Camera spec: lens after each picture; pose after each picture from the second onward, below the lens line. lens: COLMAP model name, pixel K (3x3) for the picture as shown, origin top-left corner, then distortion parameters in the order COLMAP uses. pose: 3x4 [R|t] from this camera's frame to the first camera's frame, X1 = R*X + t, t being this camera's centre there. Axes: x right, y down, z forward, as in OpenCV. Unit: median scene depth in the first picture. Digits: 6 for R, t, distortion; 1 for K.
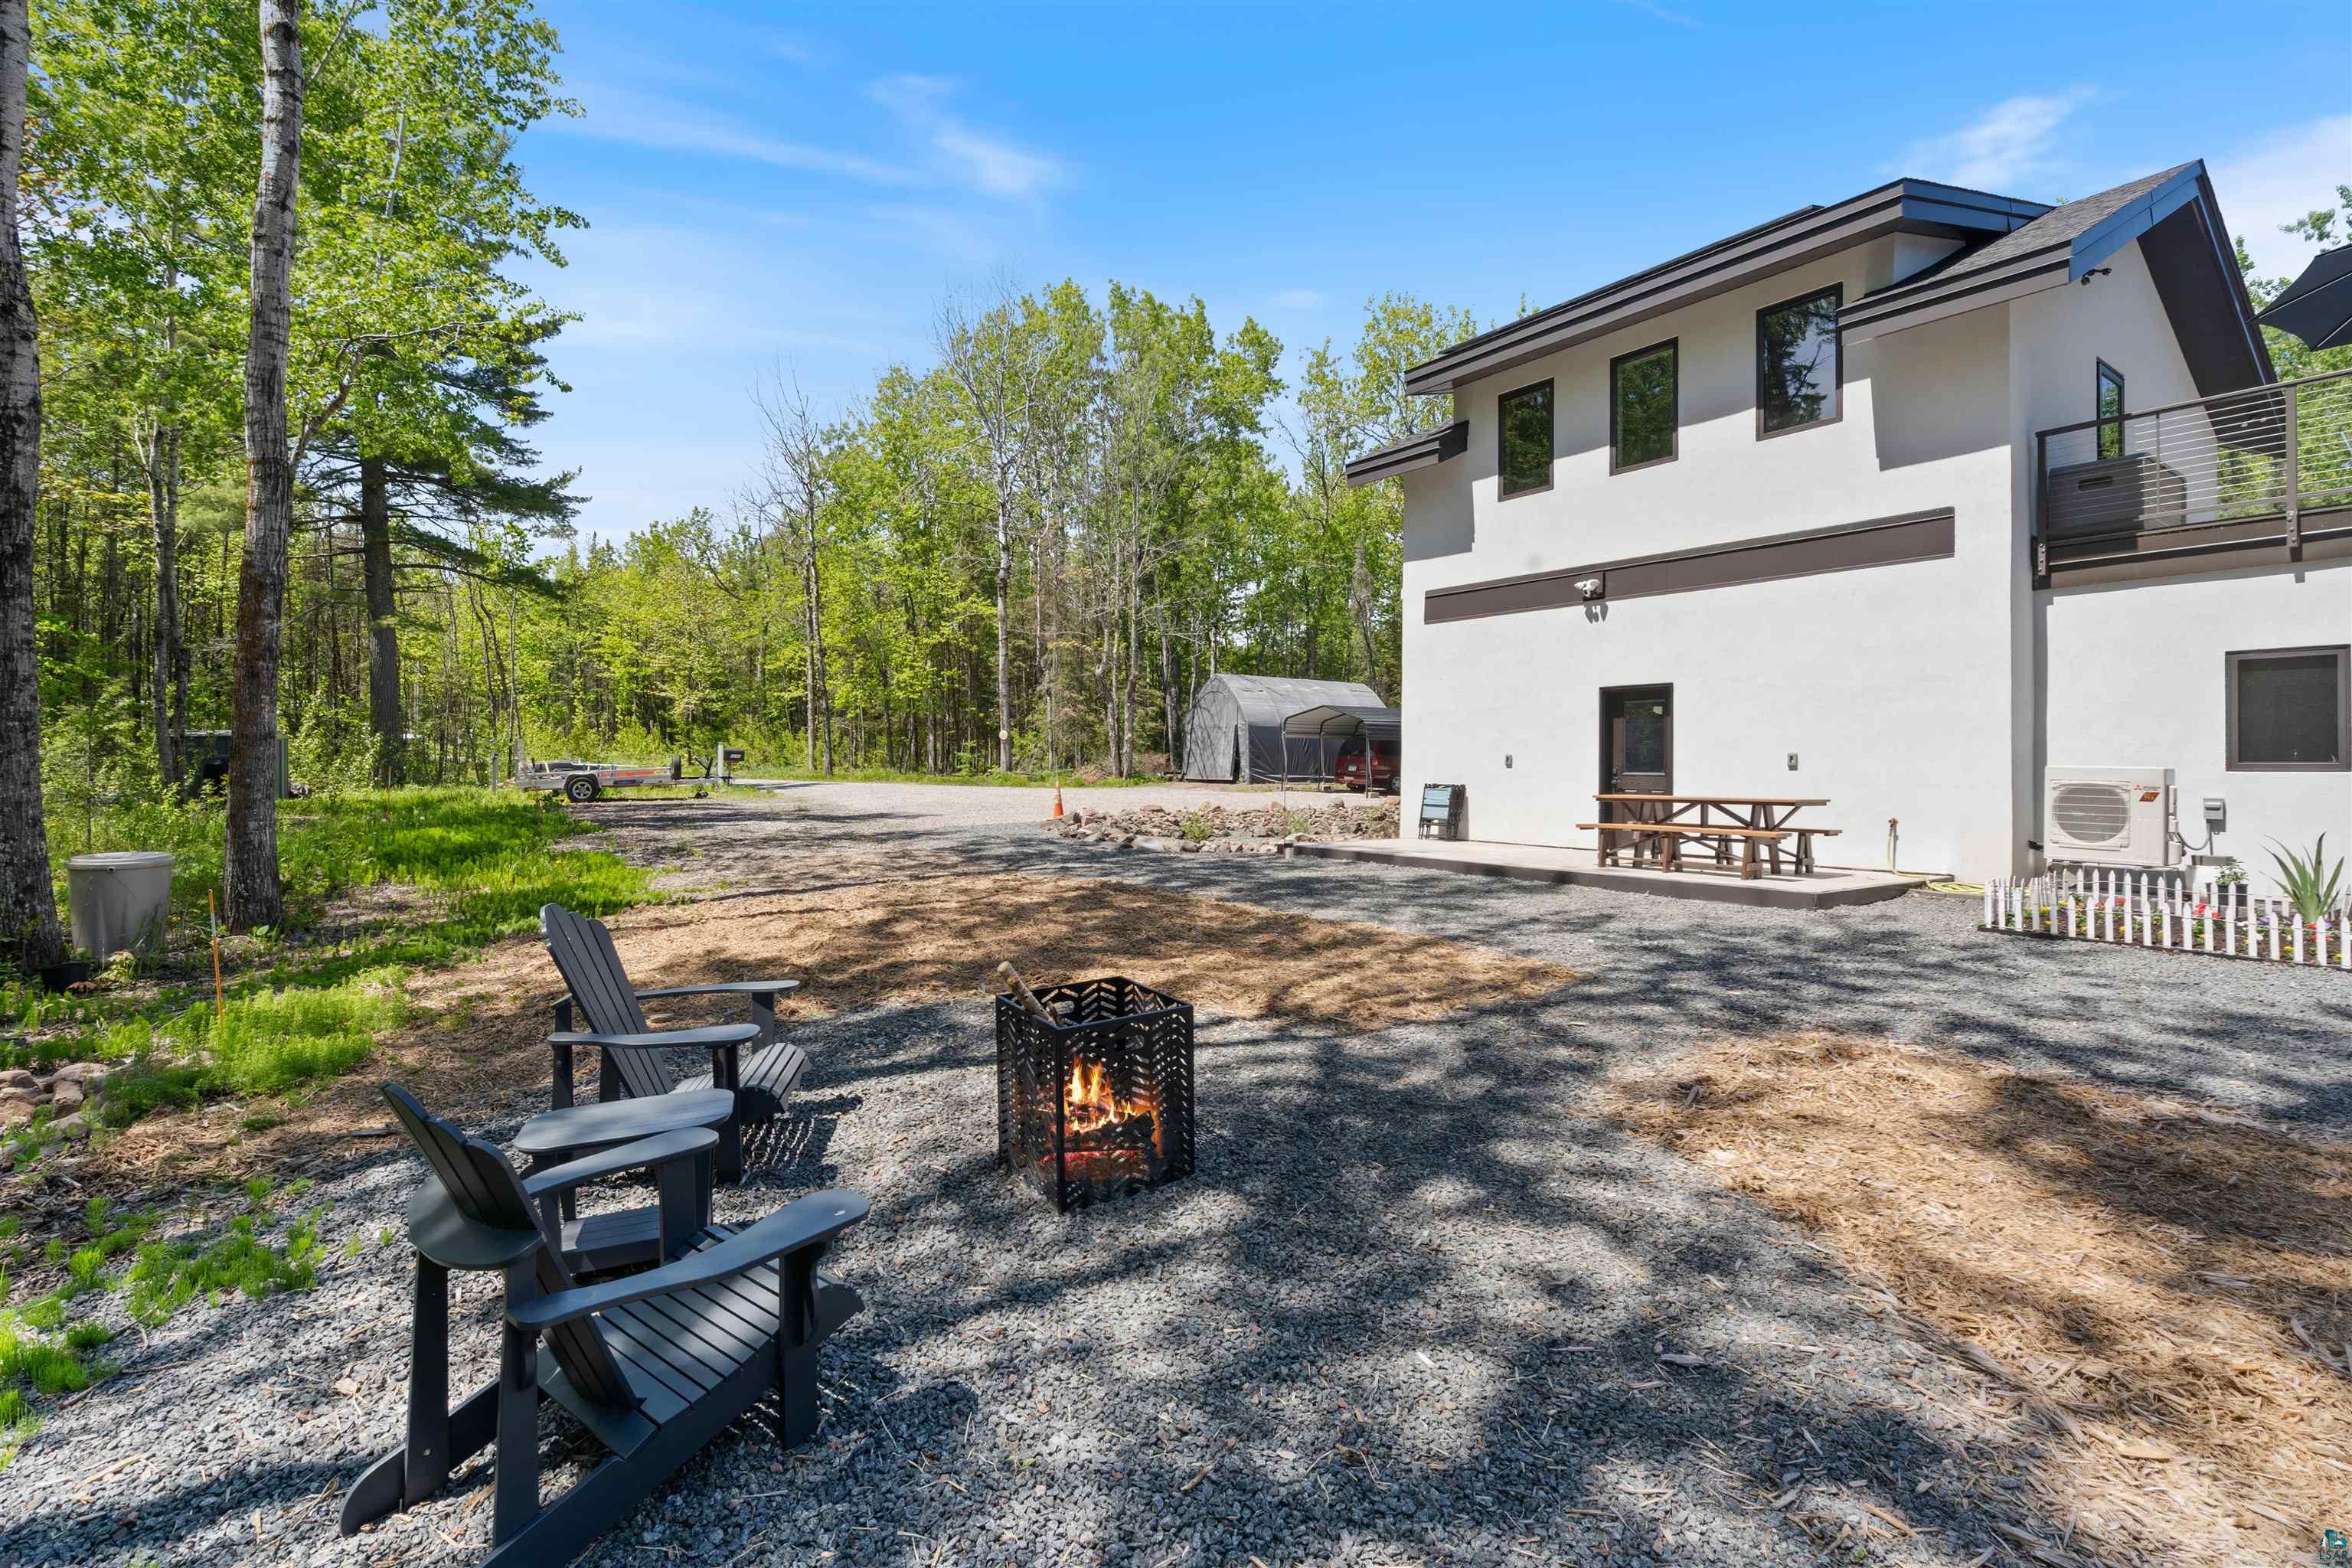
lens RADIAL K [[1082.1, 0, 1172.5], [0, 1082.1, 759.8], [0, 0, 1]] dist [-0.006265, 0.000221]
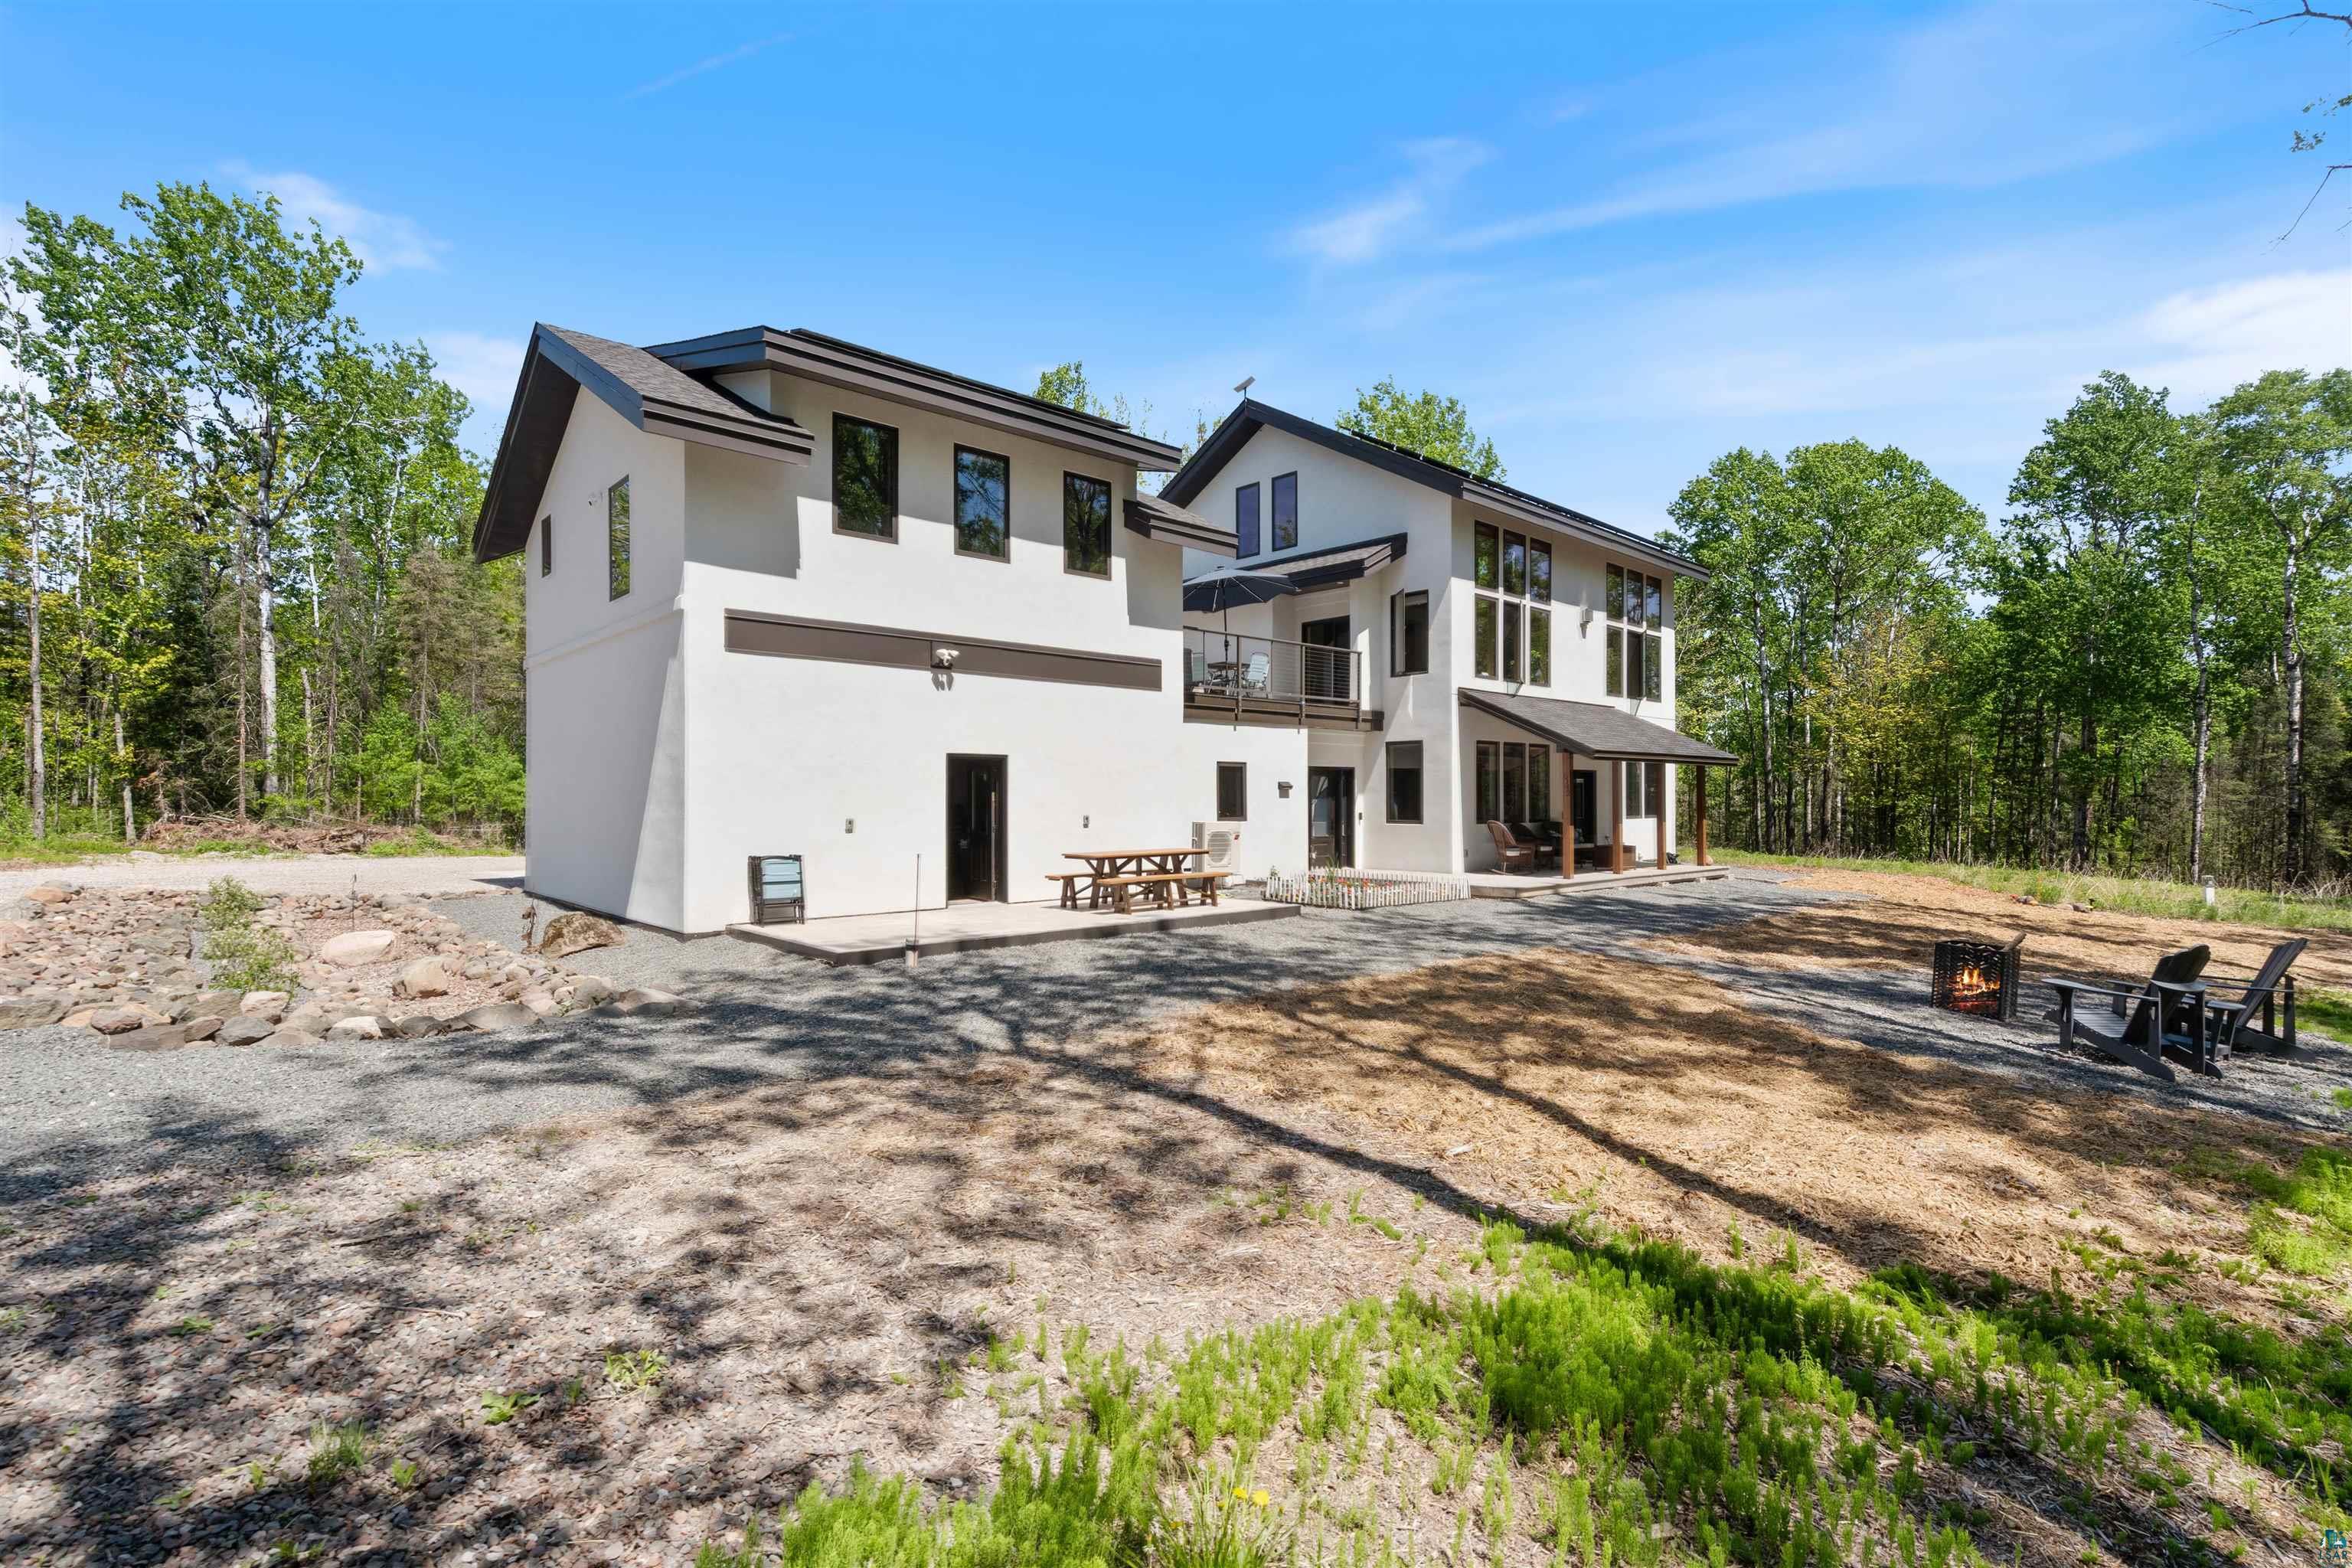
lens RADIAL K [[1081.2, 0, 1176.0], [0, 1081.2, 784.0], [0, 0, 1]] dist [0.000030, 0.000214]
pose [[-0.118314, -0.004630, 0.992965, -0.671433], [-0.015690, 0.999873, 0.002793, -0.043611], [-0.992852, -0.015249, -0.118372, 0.900491]]
